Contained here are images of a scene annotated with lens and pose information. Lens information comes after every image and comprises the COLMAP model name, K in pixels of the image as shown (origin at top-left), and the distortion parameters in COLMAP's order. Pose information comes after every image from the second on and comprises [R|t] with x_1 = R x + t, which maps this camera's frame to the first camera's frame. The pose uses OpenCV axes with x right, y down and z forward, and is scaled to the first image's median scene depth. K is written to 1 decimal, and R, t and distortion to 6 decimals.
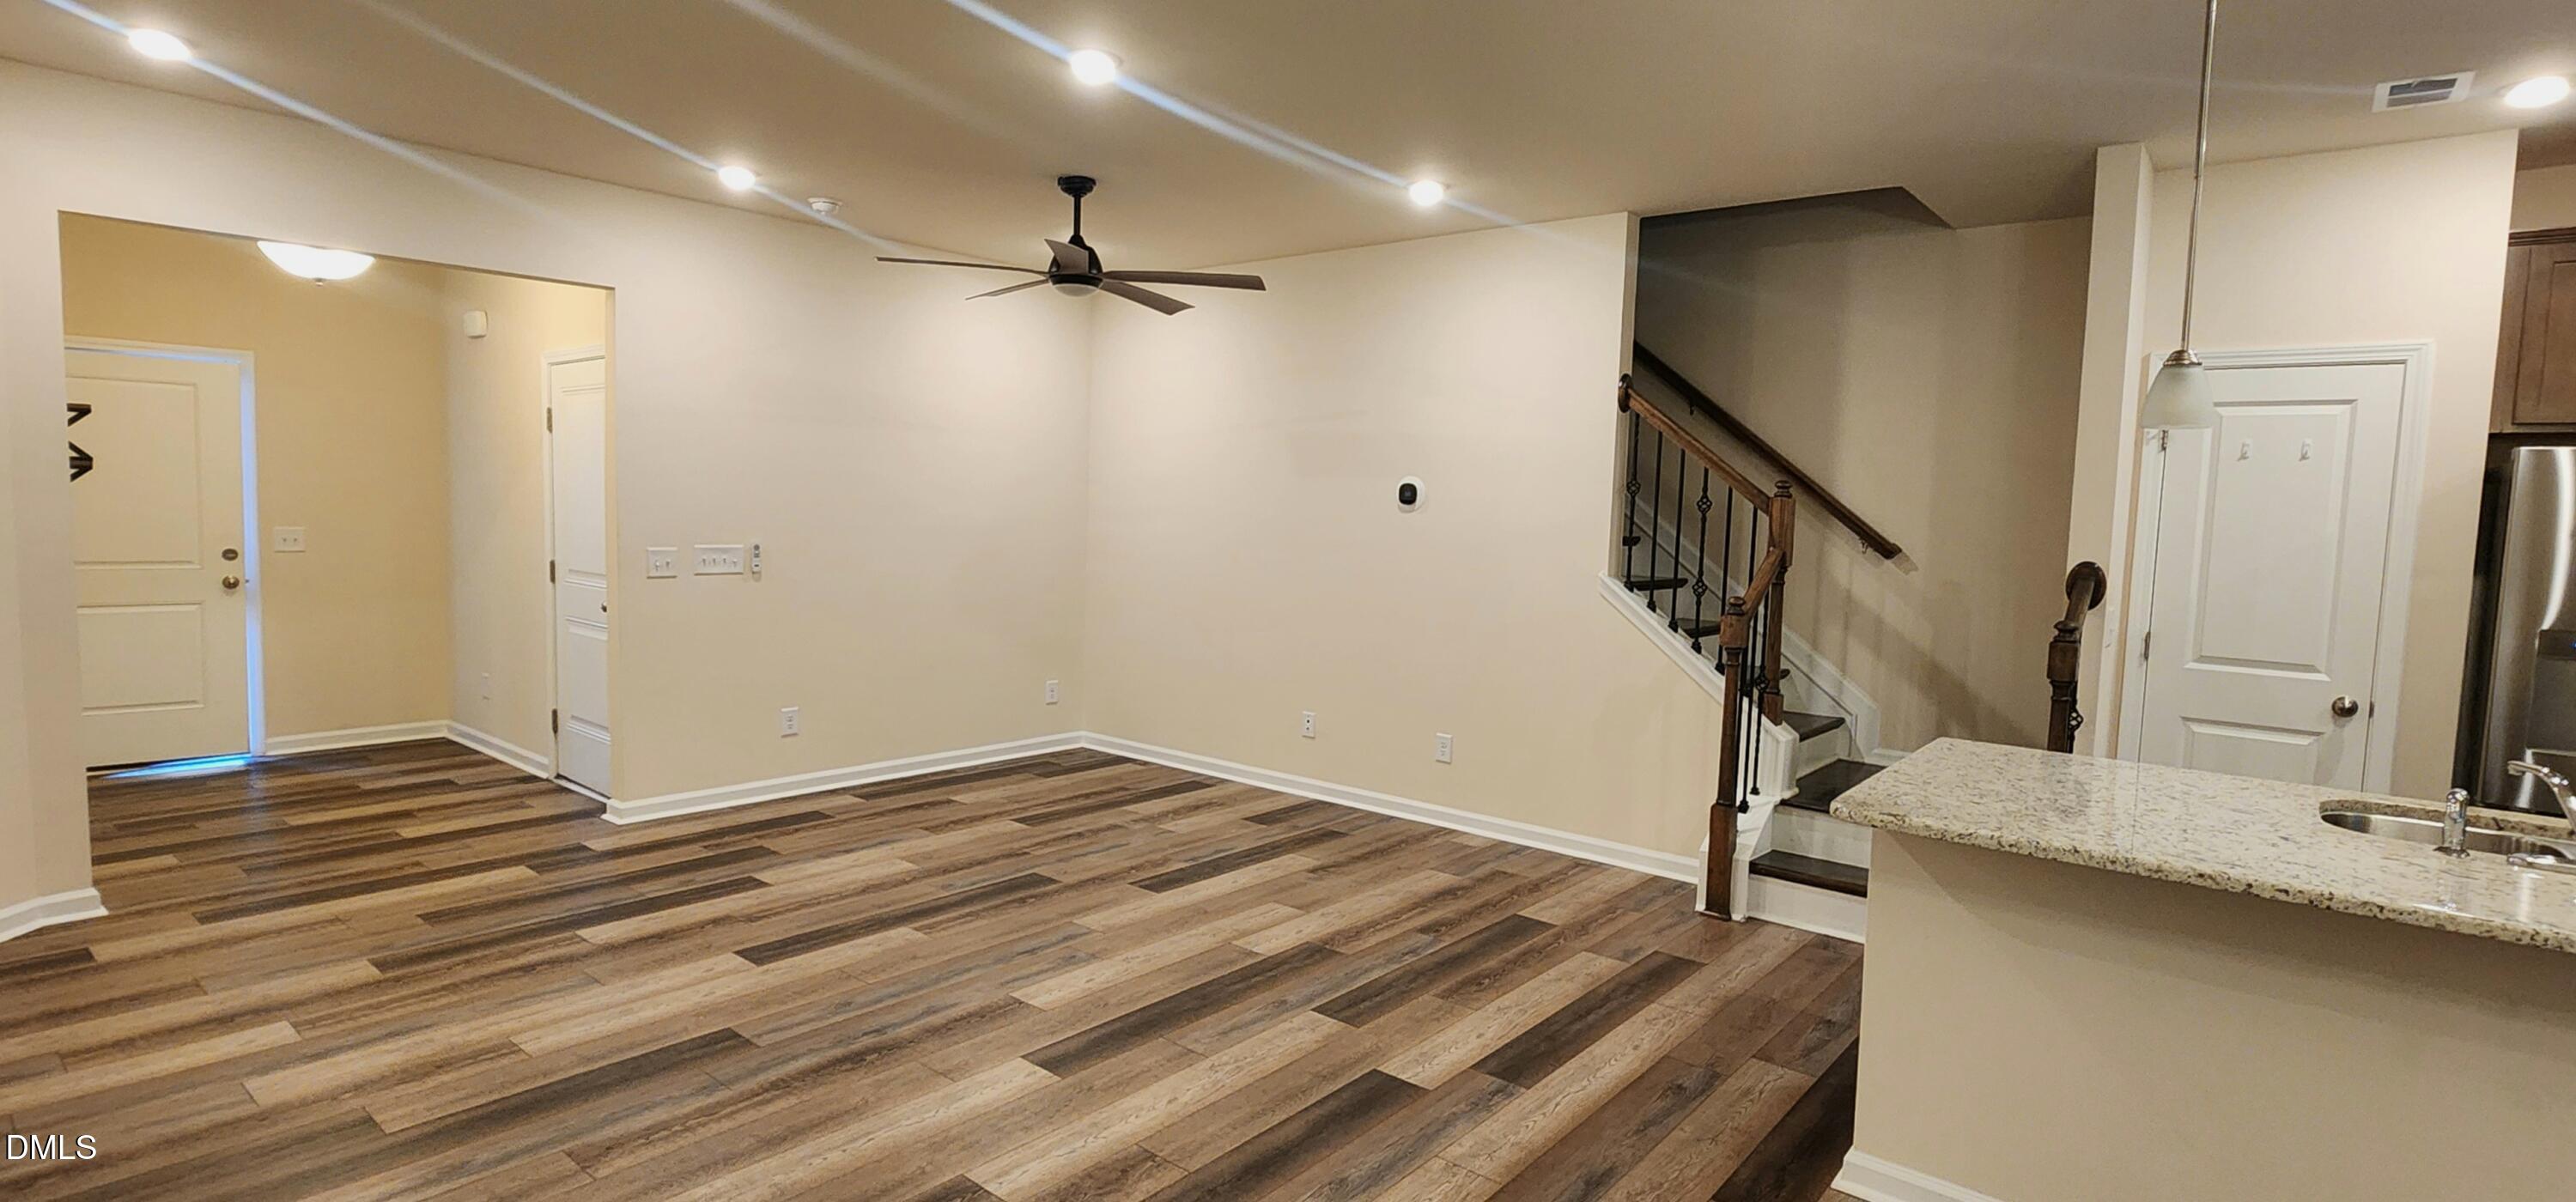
lens RADIAL K [[1230.1, 0, 1283.3], [0, 1230.1, 587.9], [0, 0, 1]] dist [-0.001374, -0.000050]
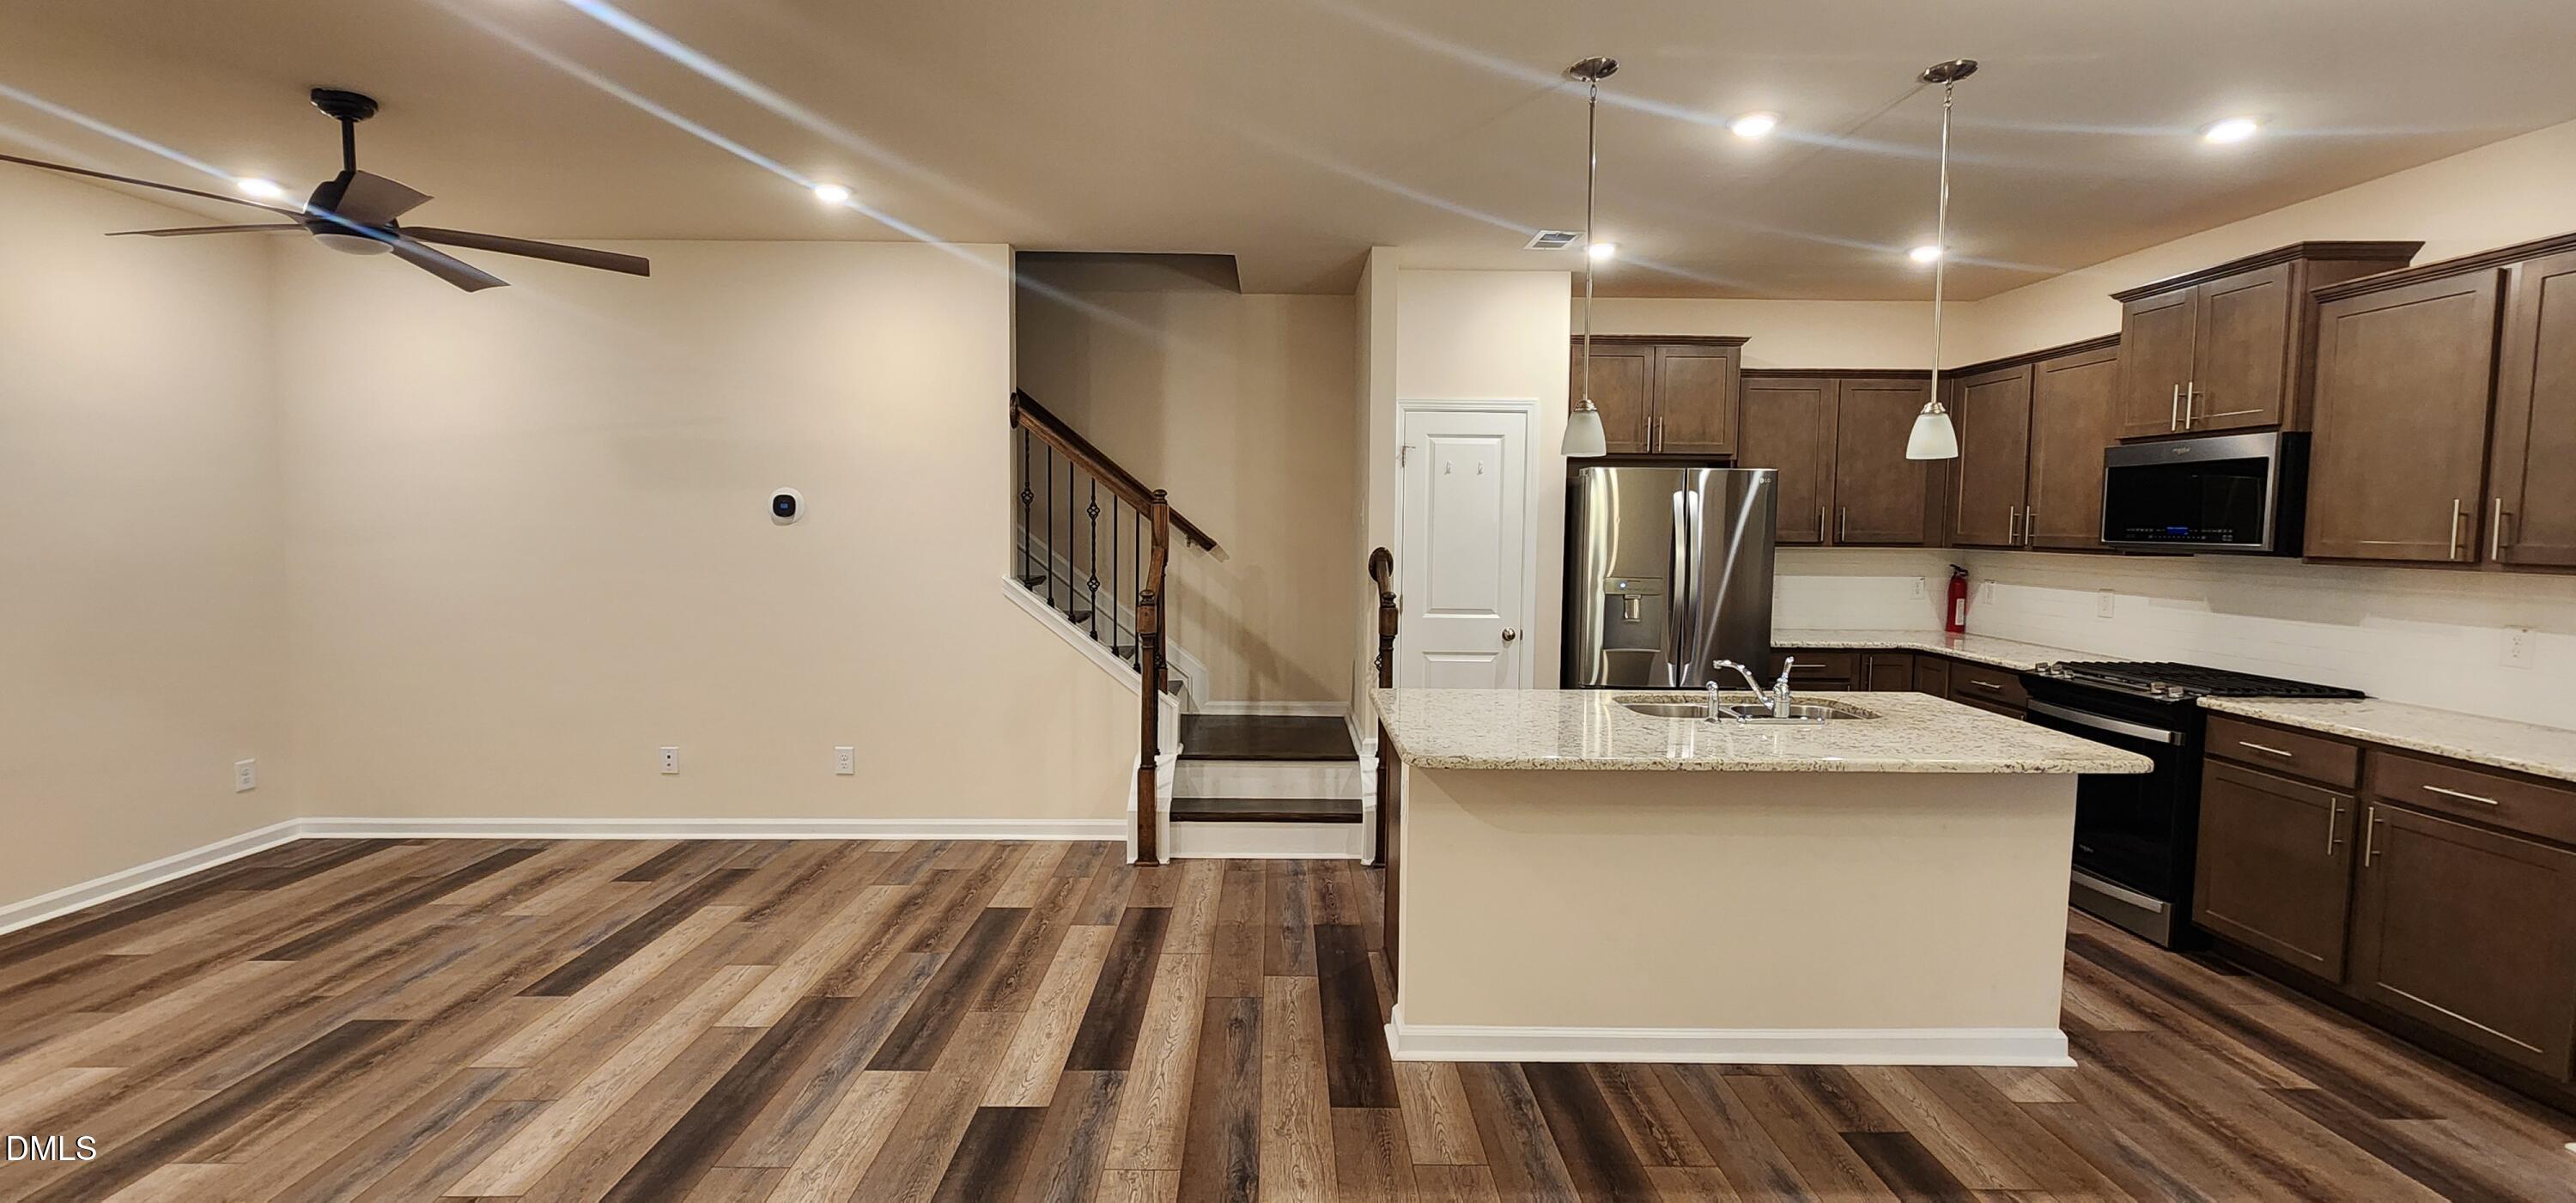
lens RADIAL K [[1057.3, 0, 1280.9], [0, 1057.3, 587.2], [0, 0, 1]] dist [-0.000070, -0.000012]
pose [[0.762548, -0.066533, 0.643501, -0.176040], [0.060803, 0.997665, 0.031099, -0.018168], [-0.644068, 0.015412, 0.764813, 0.146144]]
